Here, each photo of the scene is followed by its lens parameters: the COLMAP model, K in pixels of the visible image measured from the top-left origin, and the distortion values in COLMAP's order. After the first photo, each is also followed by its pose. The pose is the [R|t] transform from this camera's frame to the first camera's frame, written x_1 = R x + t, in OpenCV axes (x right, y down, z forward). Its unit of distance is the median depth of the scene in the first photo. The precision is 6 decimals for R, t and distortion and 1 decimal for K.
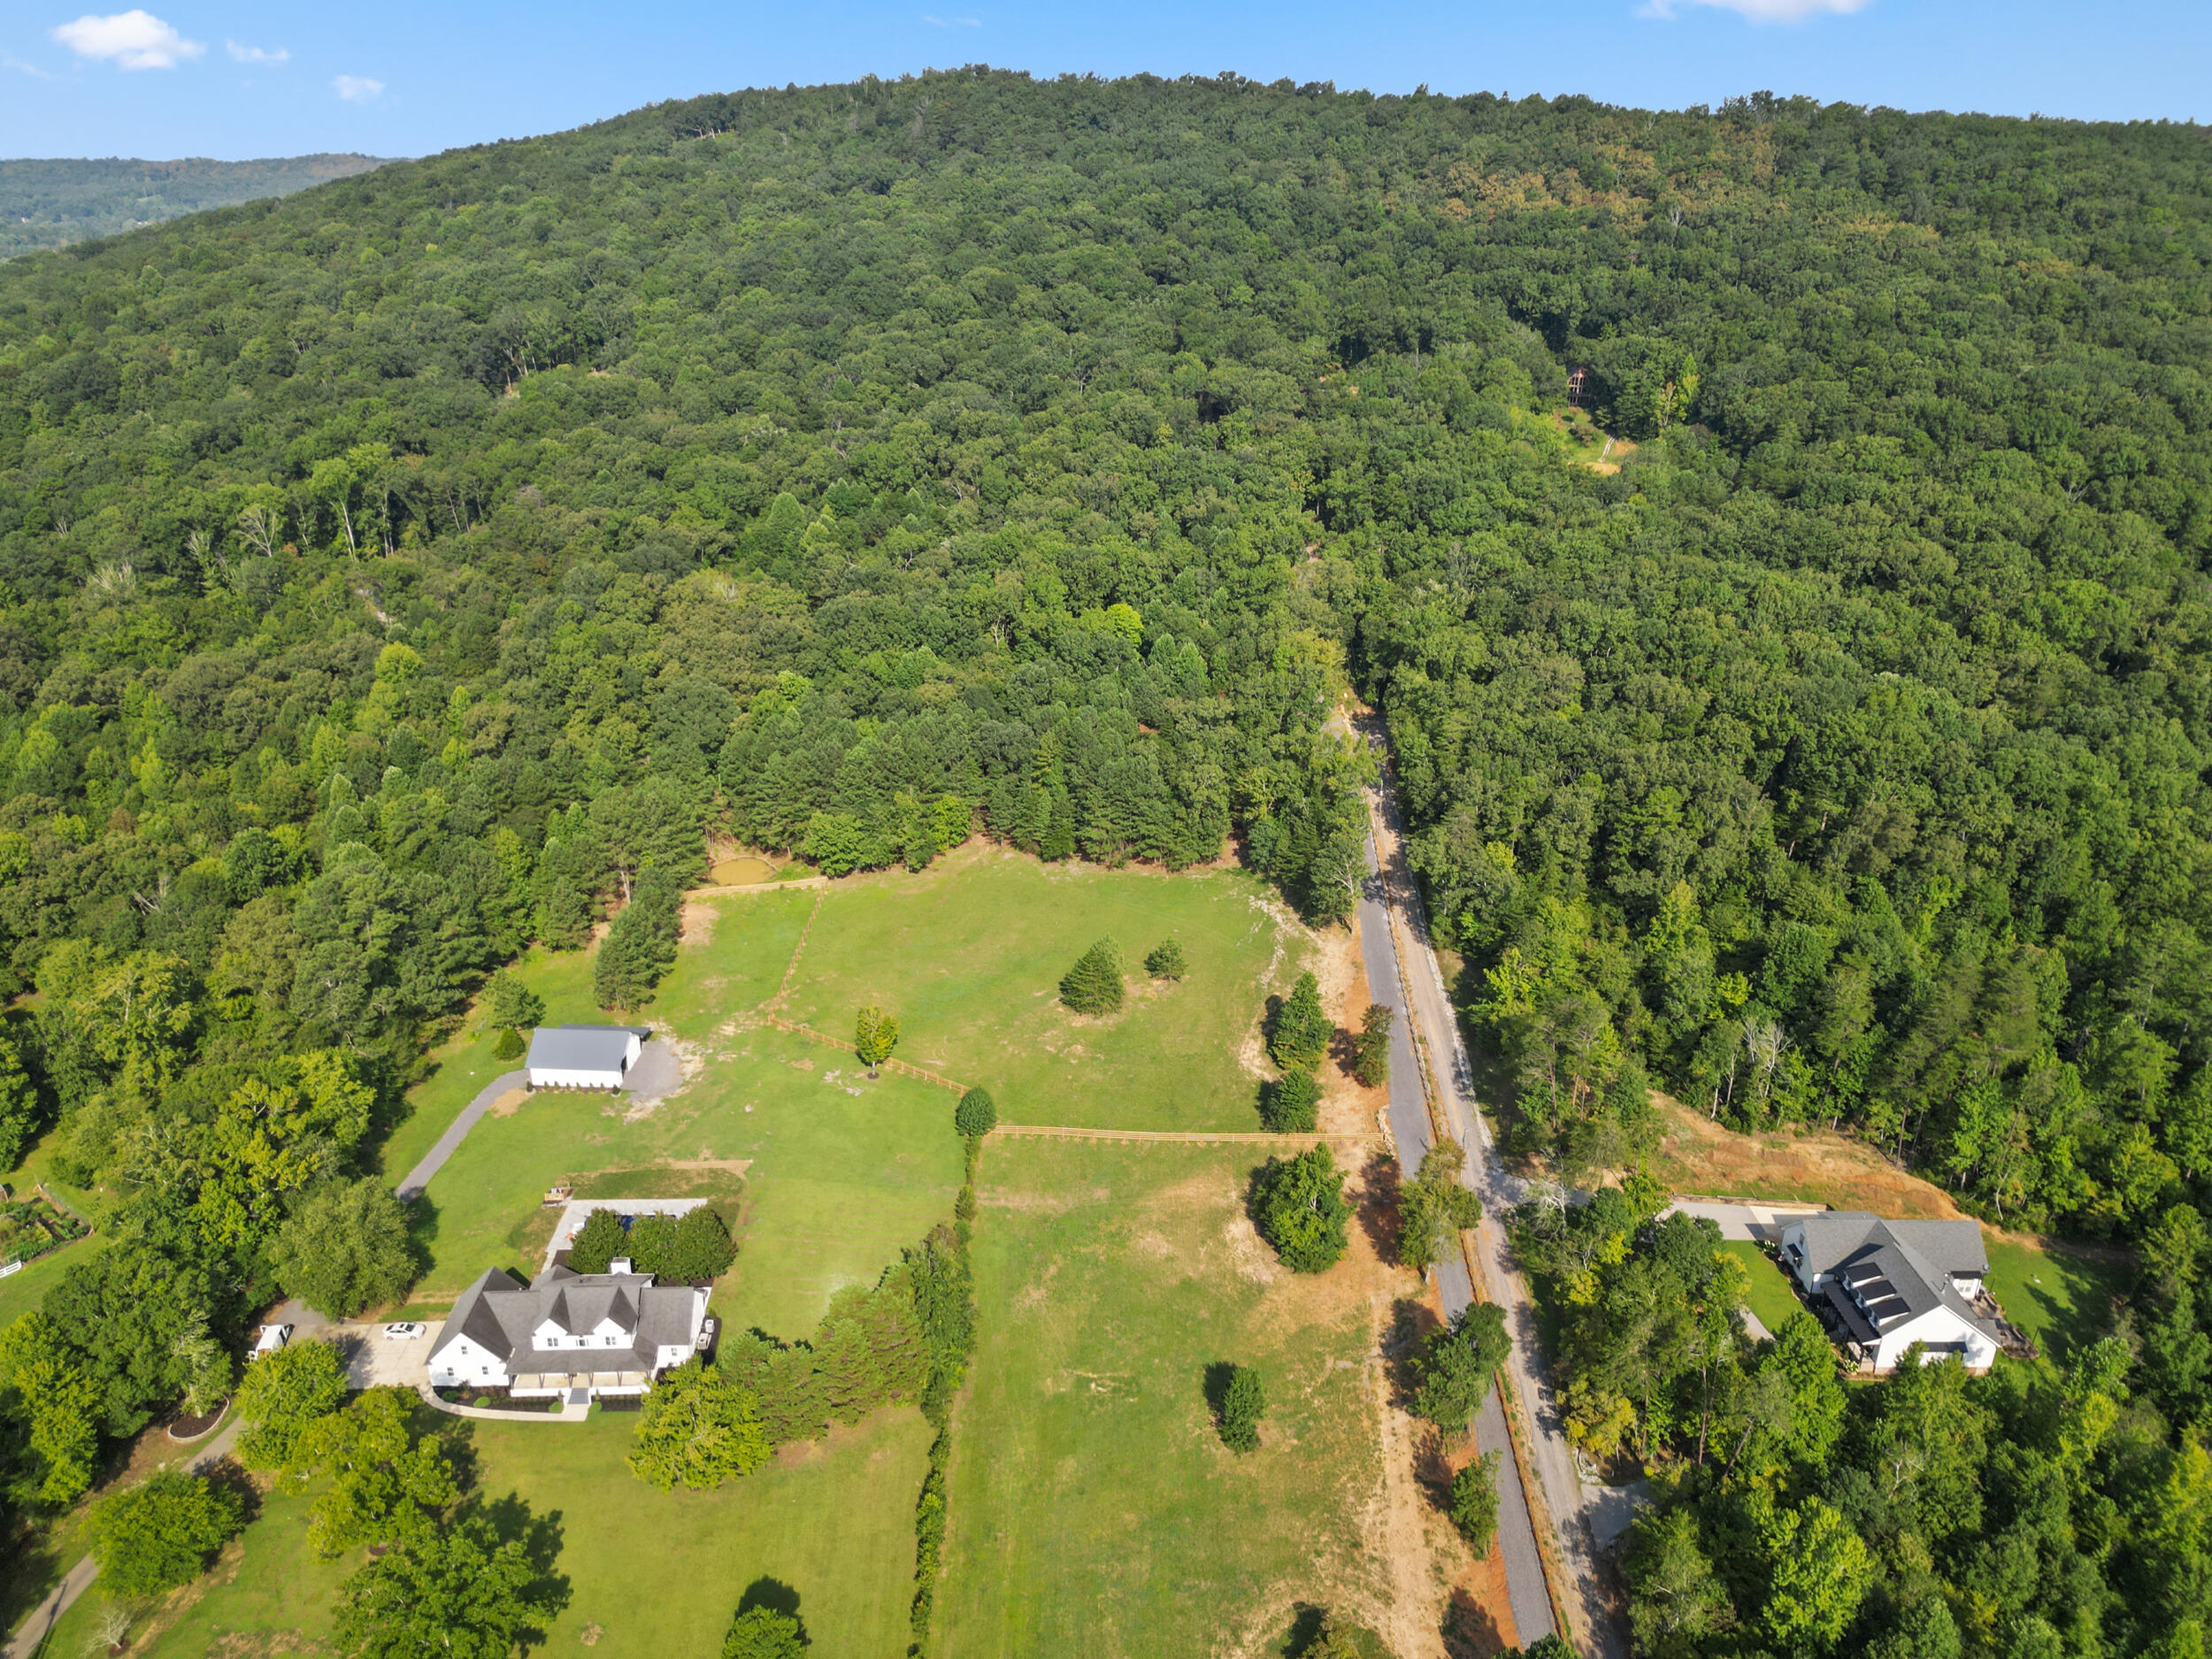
lens RADIAL K [[1520.7, 0, 1107.2], [0, 1520.7, 926.9], [0, 0, 1]] dist [0.063127, -0.071523]
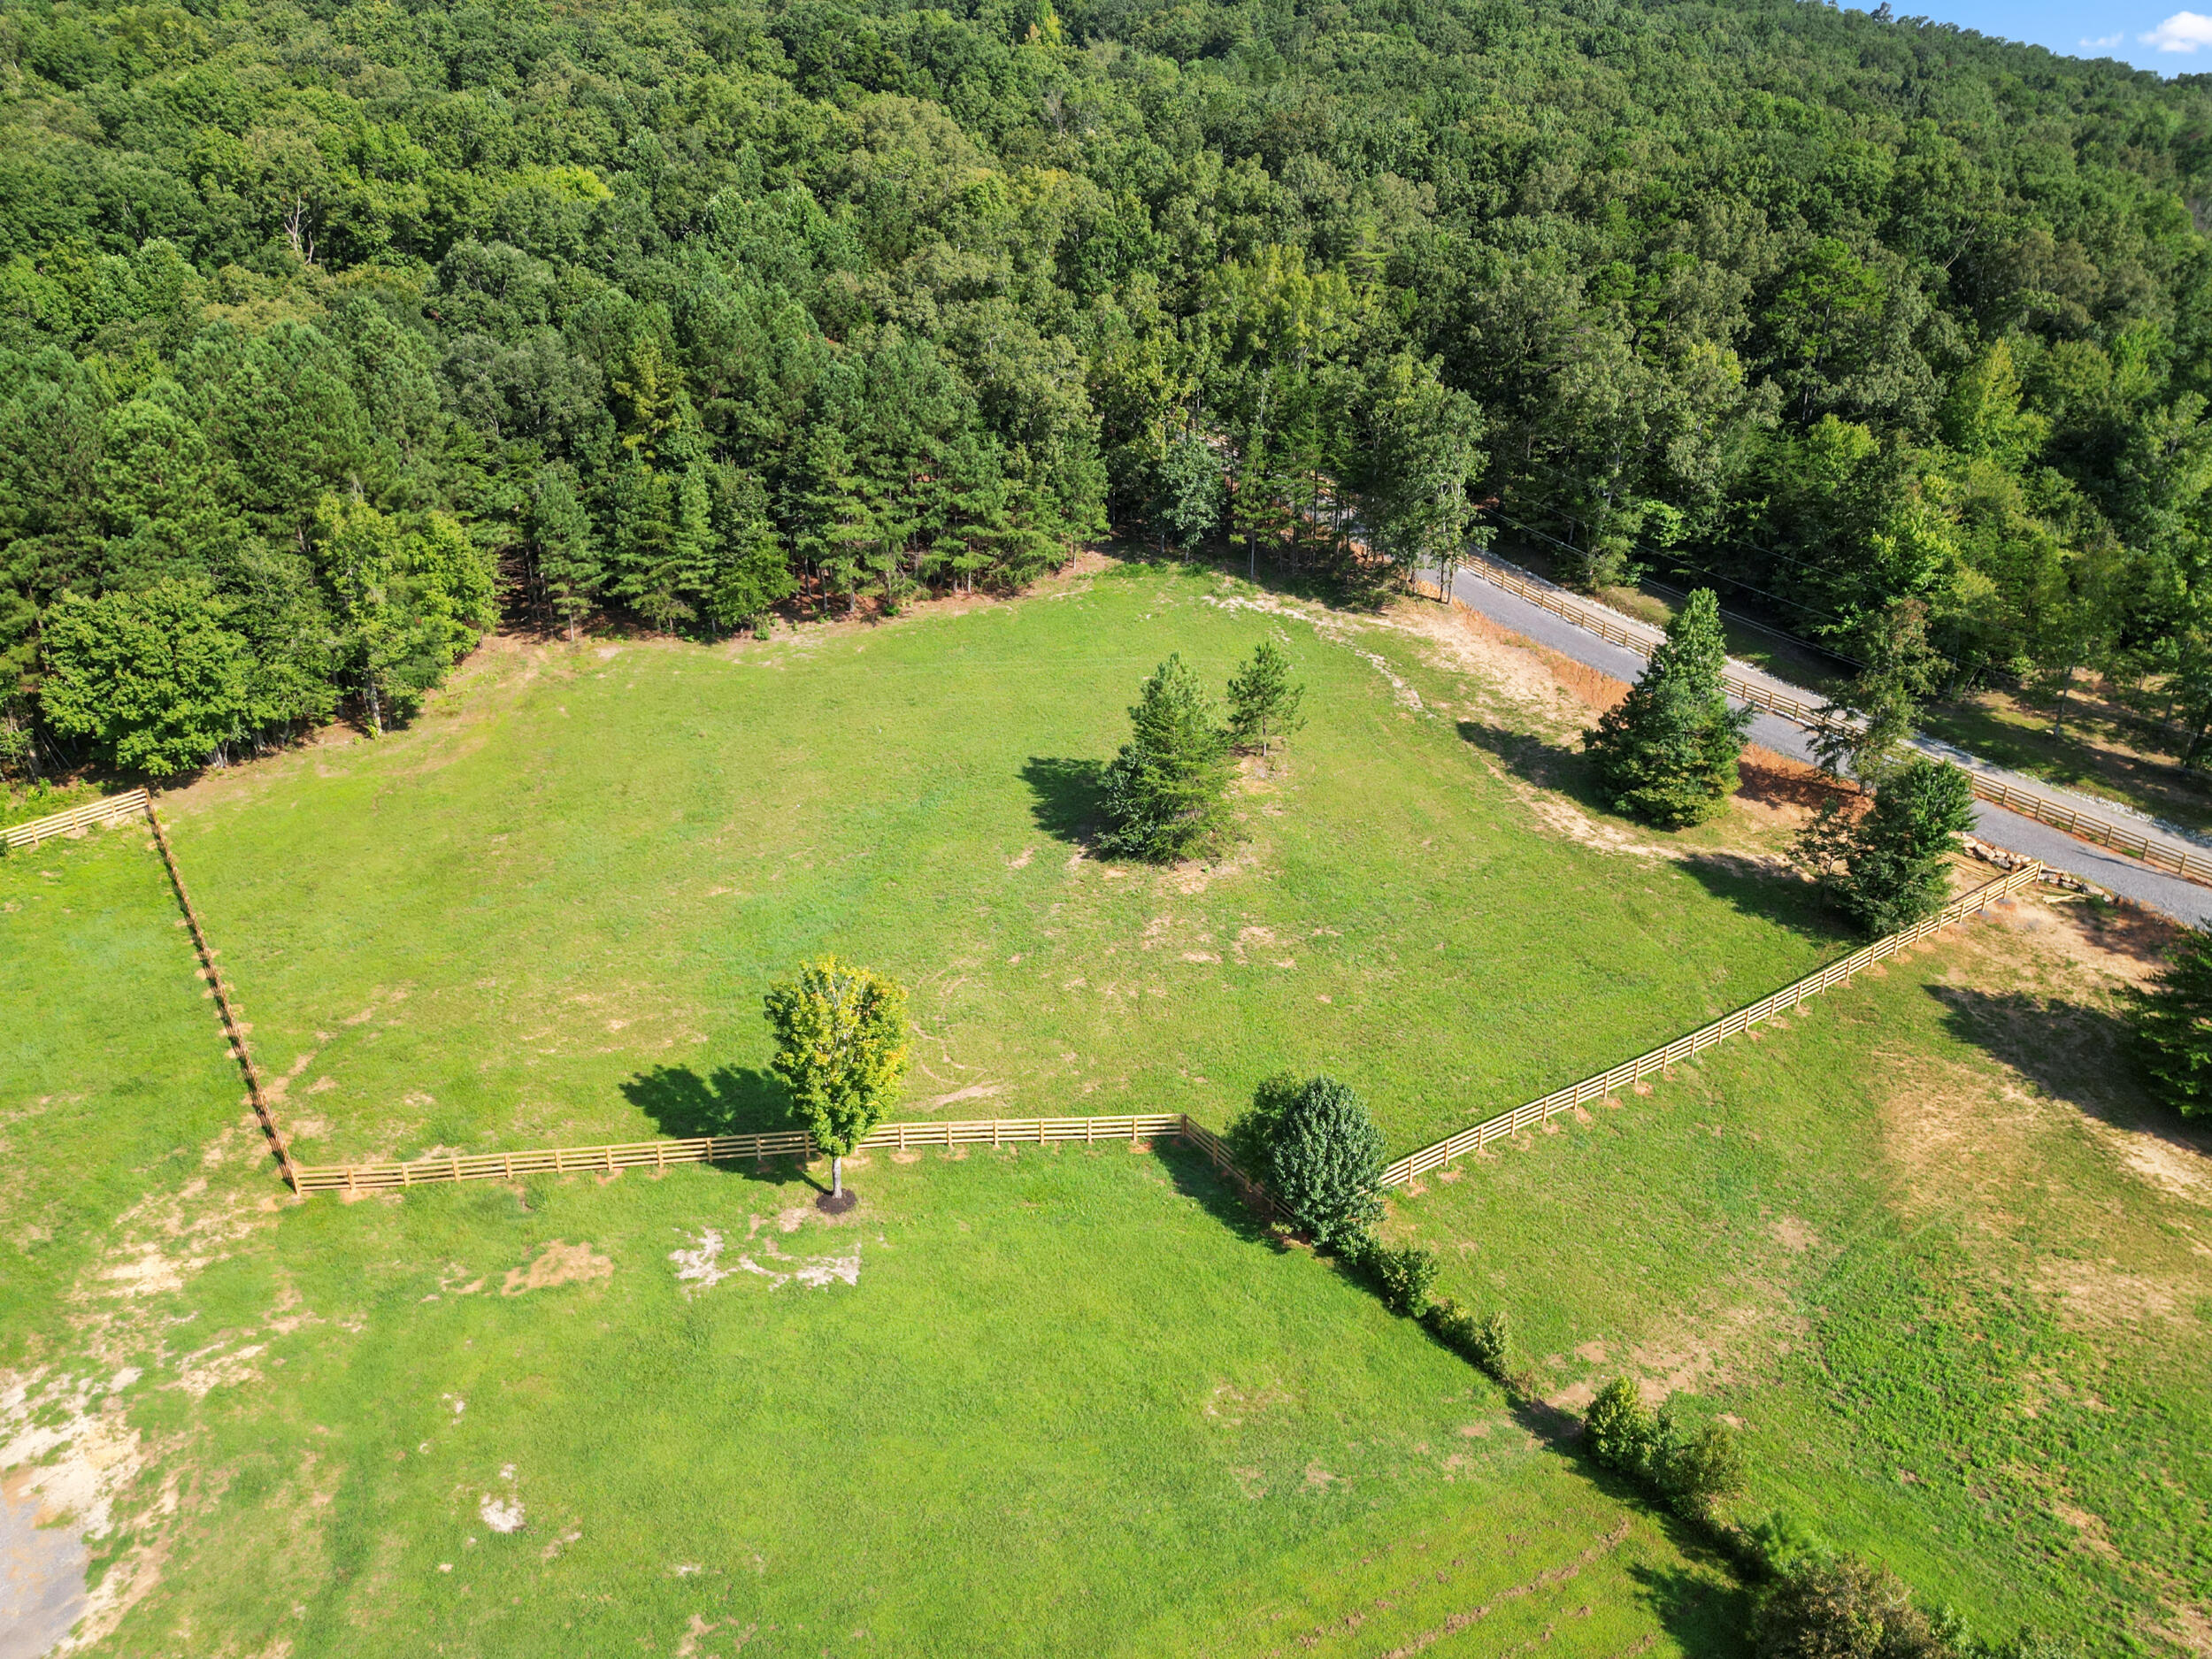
lens RADIAL K [[1520.7, 0, 1107.2], [0, 1520.7, 926.9], [0, 0, 1]] dist [0.063127, -0.071523]
pose [[0.786698, -0.279484, 0.550450, -0.259484], [0.285781, 0.955231, 0.076571, 0.039607], [-0.547207, 0.097070, 0.831349, 0.721997]]
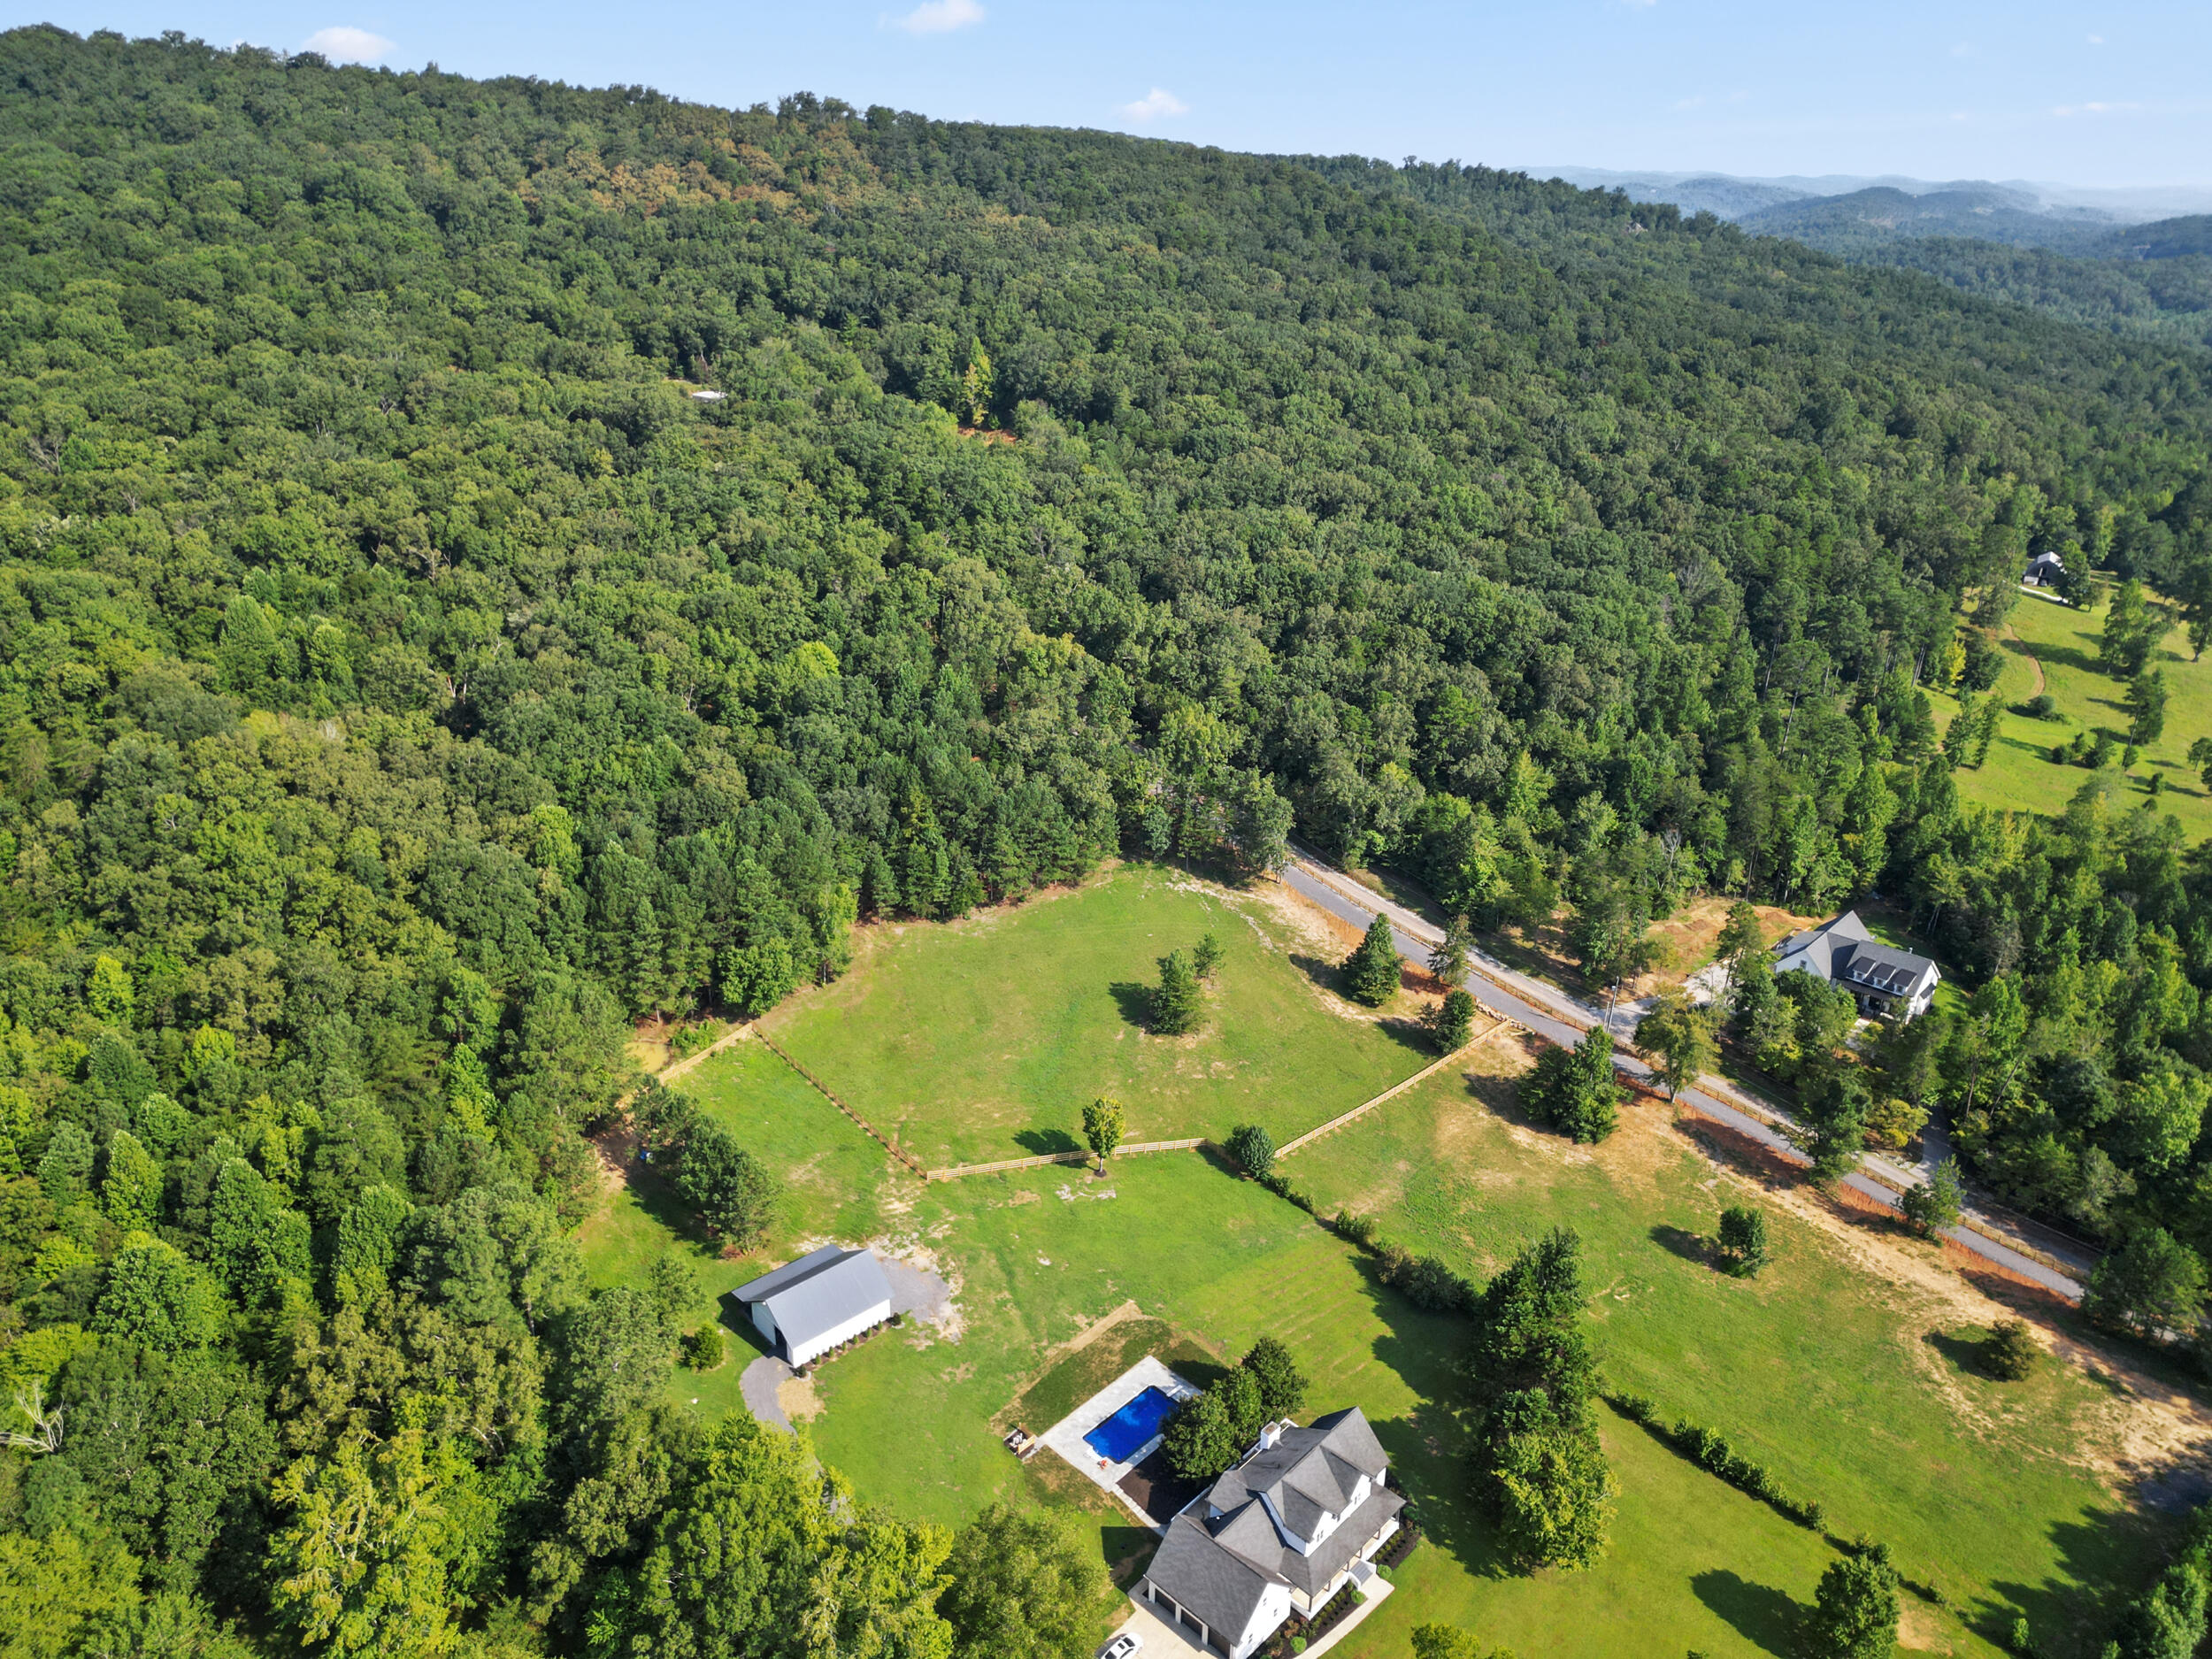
lens RADIAL K [[1520.7, 0, 1107.2], [0, 1520.7, 926.9], [0, 0, 1]] dist [0.063127, -0.071523]
pose [[0.707857, -0.314869, 0.632294, -0.675872], [0.311244, 0.942601, 0.120956, -0.147899], [-0.634086, 0.111178, 0.765228, 0.289840]]
